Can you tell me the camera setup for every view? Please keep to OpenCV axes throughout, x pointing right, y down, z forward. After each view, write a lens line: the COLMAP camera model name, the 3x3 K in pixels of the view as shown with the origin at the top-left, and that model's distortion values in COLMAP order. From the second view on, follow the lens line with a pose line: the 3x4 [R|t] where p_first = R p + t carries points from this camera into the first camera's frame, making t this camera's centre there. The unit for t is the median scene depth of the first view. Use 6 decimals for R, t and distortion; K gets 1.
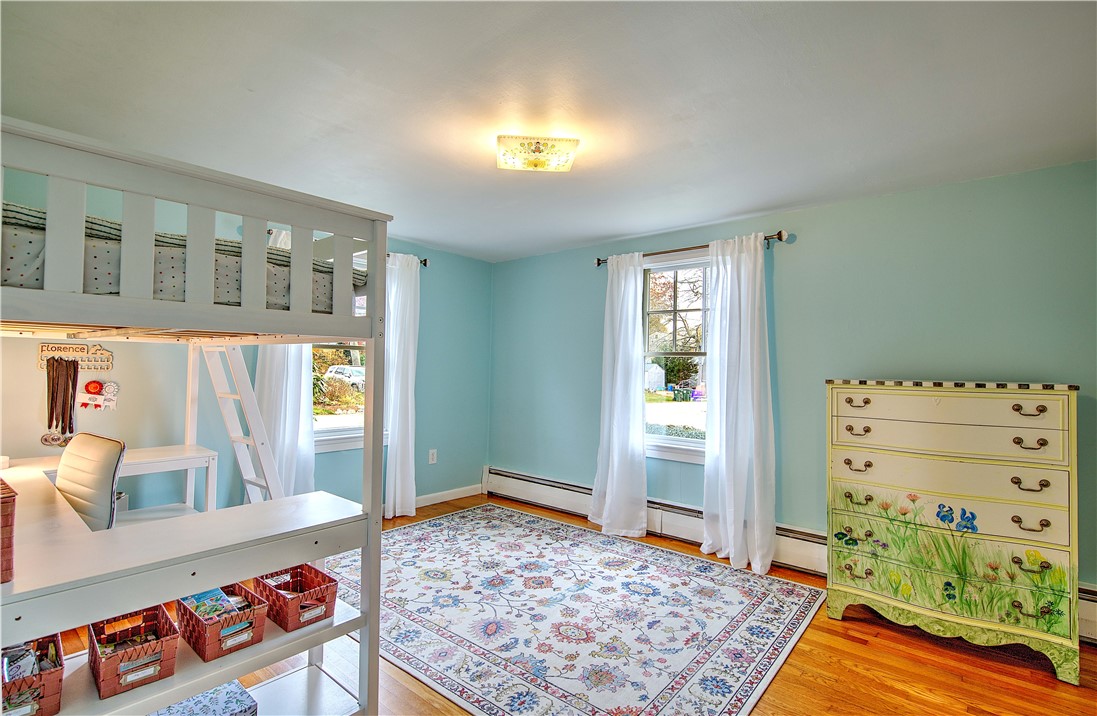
lens RADIAL K [[529.2, 0, 552.1], [0, 529.2, 353.2], [0, 0, 1]] dist [0.006123, 0.000476]
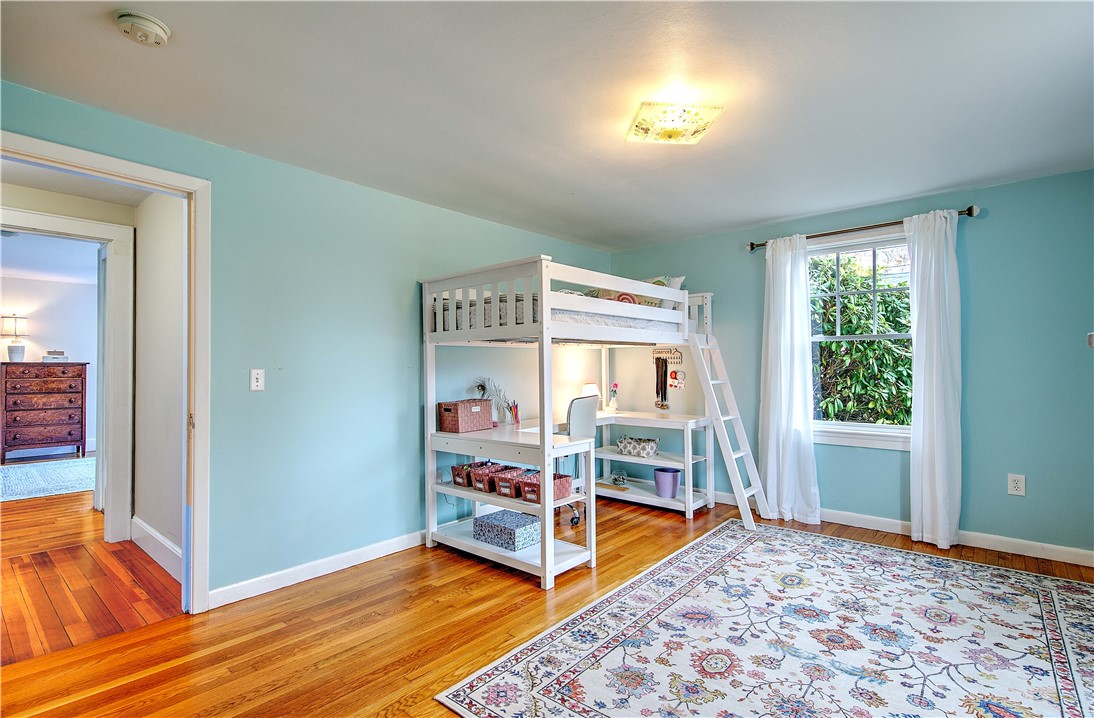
lens RADIAL K [[522.9, 0, 545.8], [0, 522.9, 362.8], [0, 0, 1]] dist [-0.000322, -0.001364]
pose [[-0.033703, -0.026755, -0.999074, 0.678743], [0.029947, 0.999166, -0.027768, 0.054073], [0.998983, -0.030855, -0.032873, 0.596535]]
